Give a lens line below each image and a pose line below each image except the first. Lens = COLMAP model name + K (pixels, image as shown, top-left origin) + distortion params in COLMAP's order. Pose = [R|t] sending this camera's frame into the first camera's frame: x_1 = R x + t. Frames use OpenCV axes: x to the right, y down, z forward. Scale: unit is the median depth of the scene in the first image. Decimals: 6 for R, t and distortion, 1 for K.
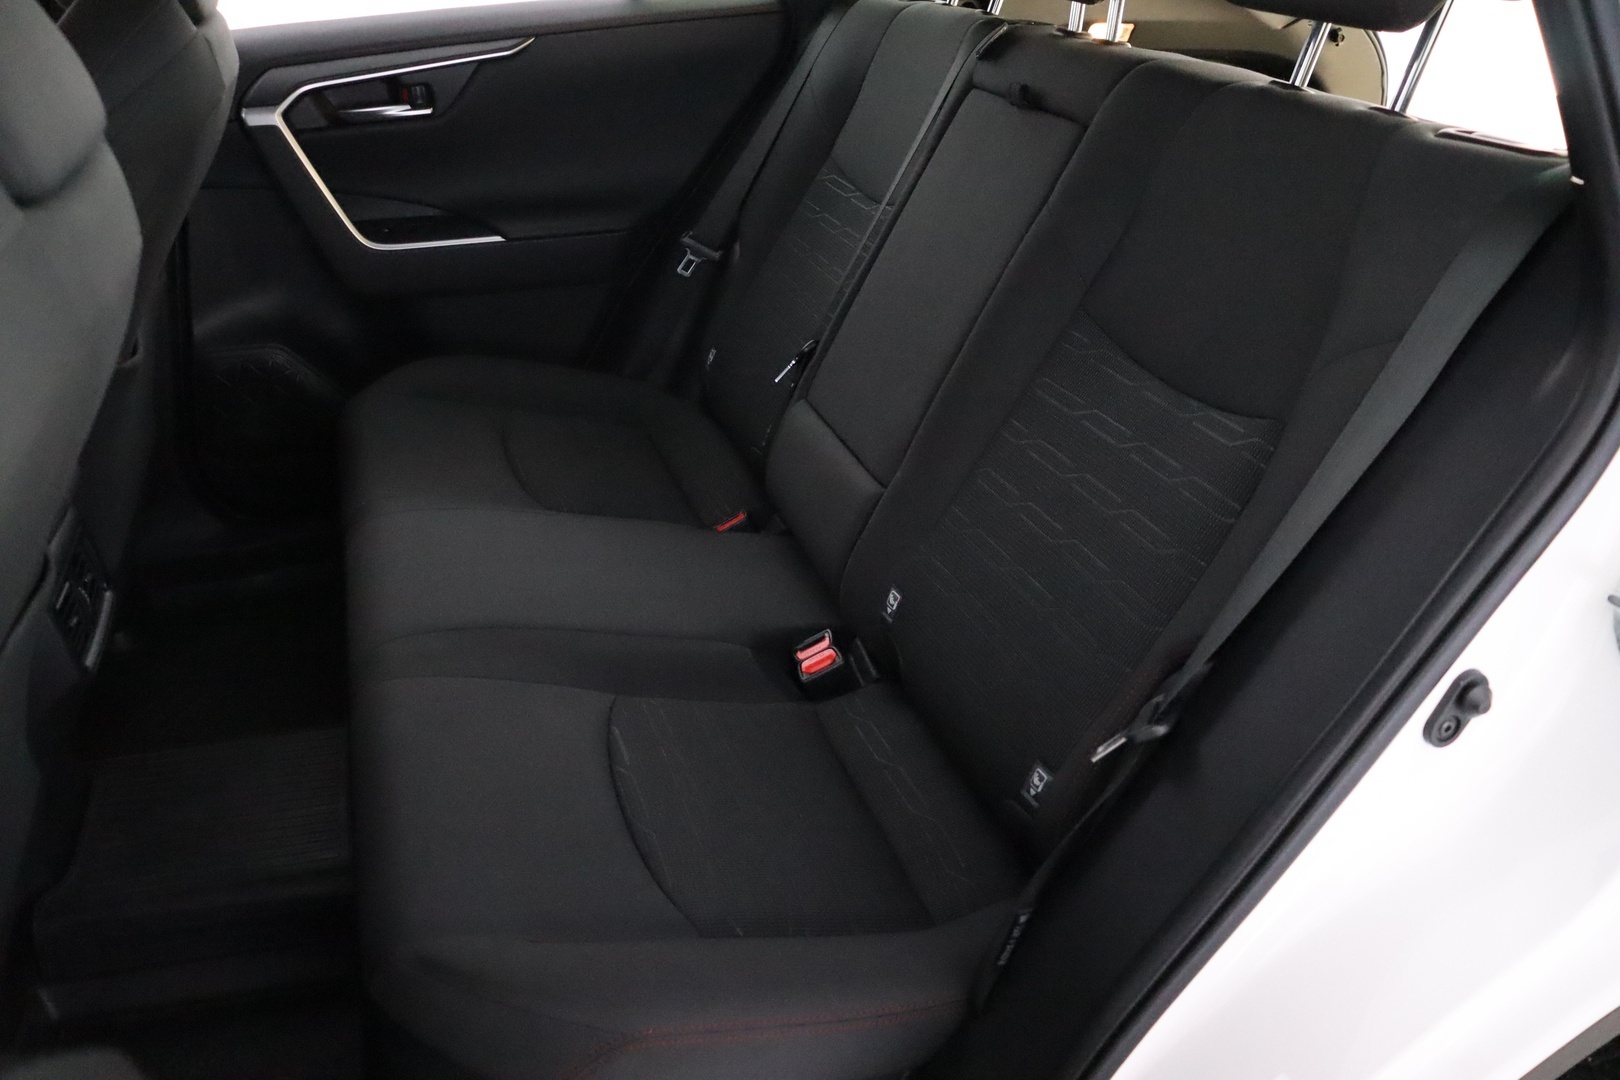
lens RADIAL K [[1318.4, 0, 810.0], [0, 1318.4, 540.0], [0, 0, 1]] dist [-0.191562, 0.167960]
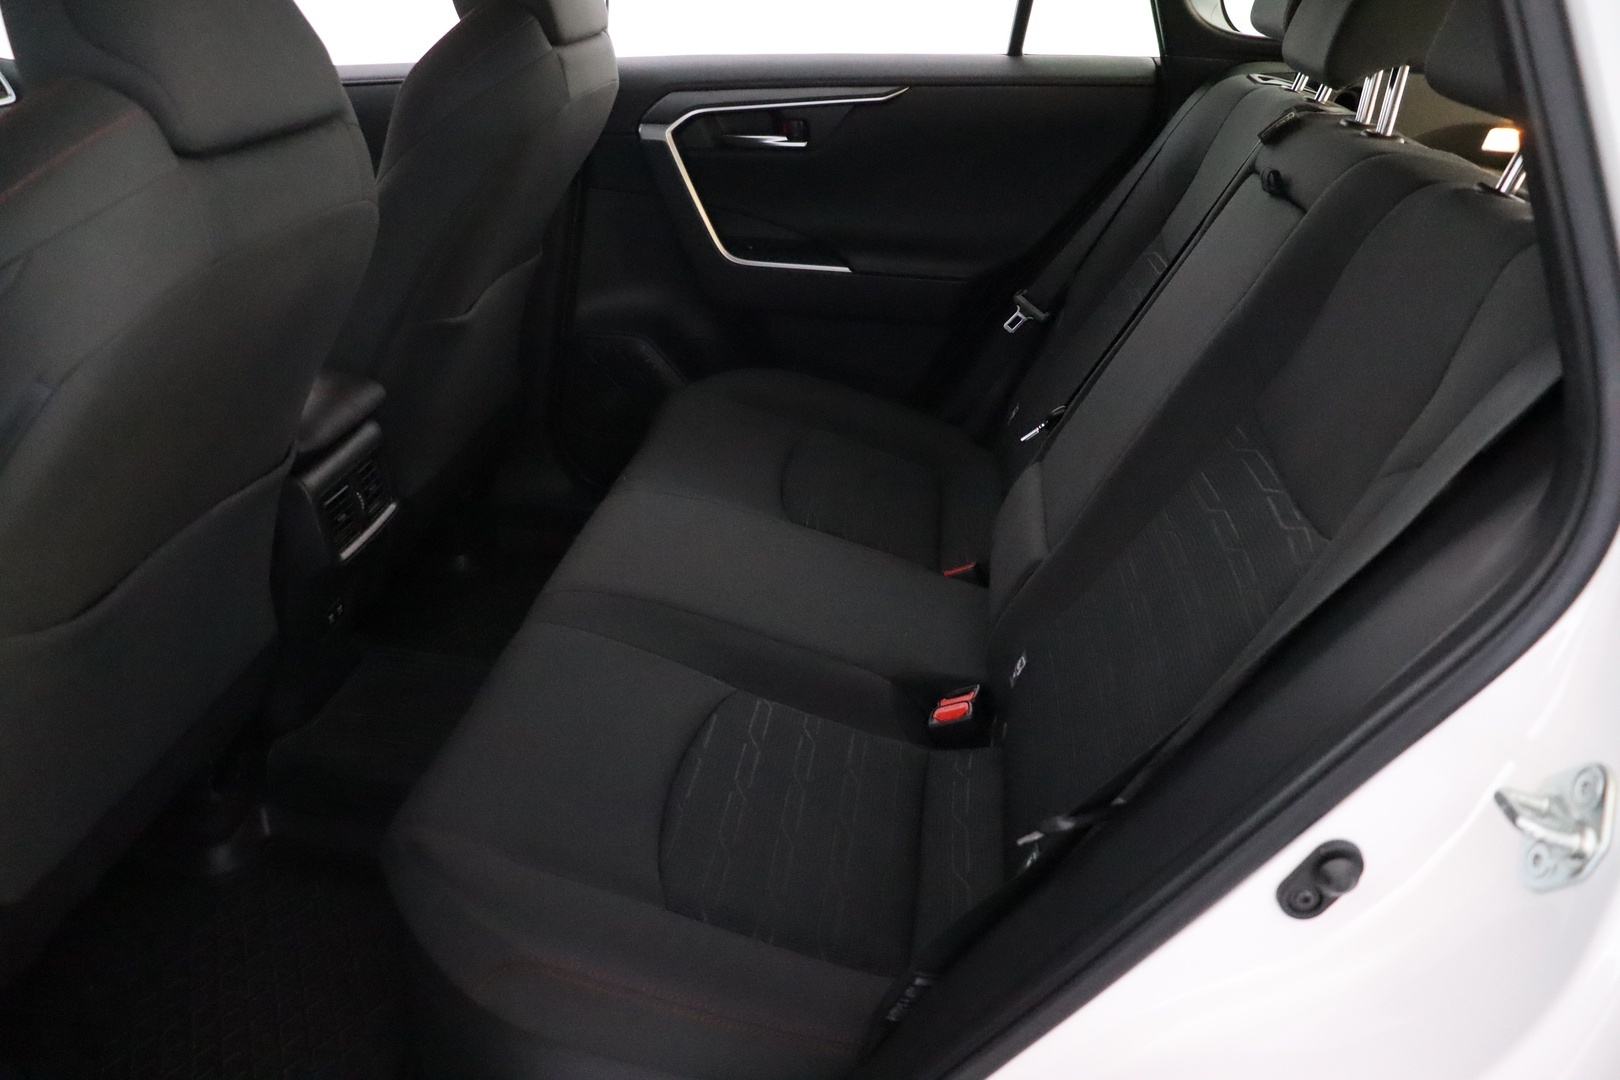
lens RADIAL K [[1318.4, 0, 810.0], [0, 1318.4, 540.0], [0, 0, 1]] dist [-0.191562, 0.167960]
pose [[0.900670, 0.201424, -0.384997, 0.199152], [-0.219945, 0.975503, -0.004176, -0.005686], [0.374724, 0.088440, 0.922909, 0.017686]]
